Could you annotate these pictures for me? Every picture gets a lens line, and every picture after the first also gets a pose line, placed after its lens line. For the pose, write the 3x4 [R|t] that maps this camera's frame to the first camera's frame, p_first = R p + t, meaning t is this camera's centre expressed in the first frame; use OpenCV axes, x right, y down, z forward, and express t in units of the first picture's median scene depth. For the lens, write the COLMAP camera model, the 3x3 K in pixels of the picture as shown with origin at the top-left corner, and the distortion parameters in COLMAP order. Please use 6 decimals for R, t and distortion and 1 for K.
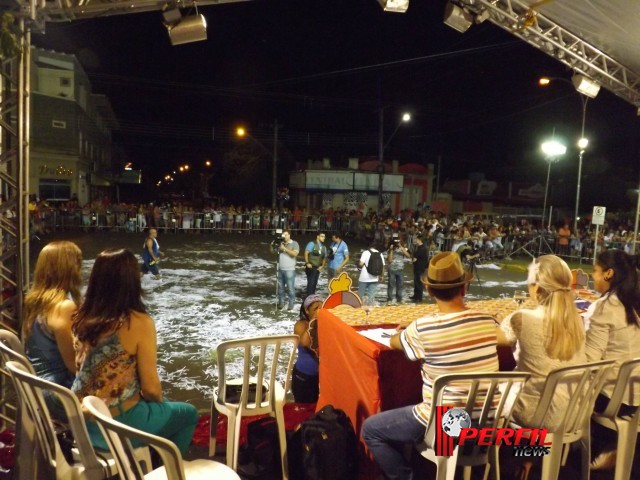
lens RADIAL K [[465.4, 0, 320.0], [0, 465.4, 240.0], [0, 0, 1]] dist [-0.040735, -0.001412]
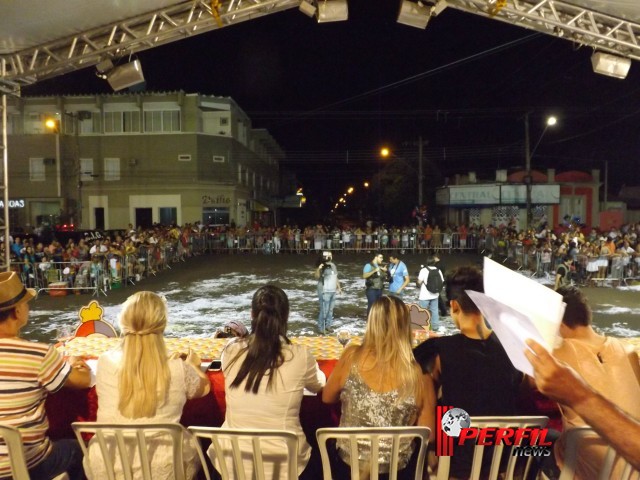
lens RADIAL K [[465.4, 0, 320.0], [0, 465.4, 240.0], [0, 0, 1]] dist [-0.040735, -0.001412]
pose [[0.939903, -0.025637, -0.340478, 0.052322], [0.011958, 0.999037, -0.042213, -0.001031], [0.341232, 0.035605, 0.939304, 0.013801]]
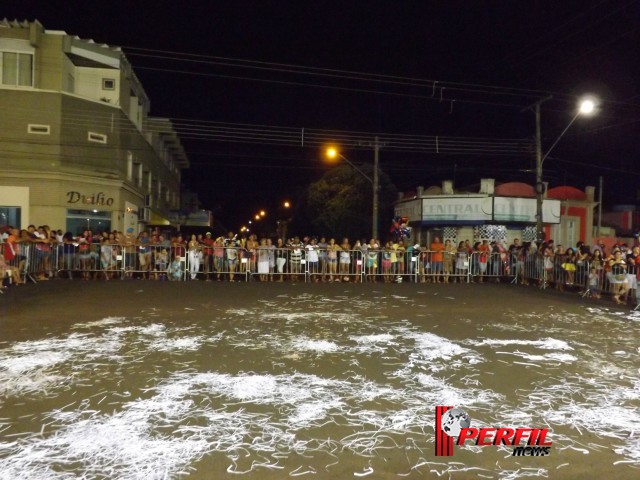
lens RADIAL K [[522.1, 0, 374.6], [0, 522.1, 254.3], [0, 0, 1]] dist [-0.102750, 0.069642]
pose [[0.997702, -0.011795, -0.066716, -0.064741], [0.007034, 0.997441, -0.071144, 0.000058], [0.067384, 0.070511, 0.995232, 0.219954]]
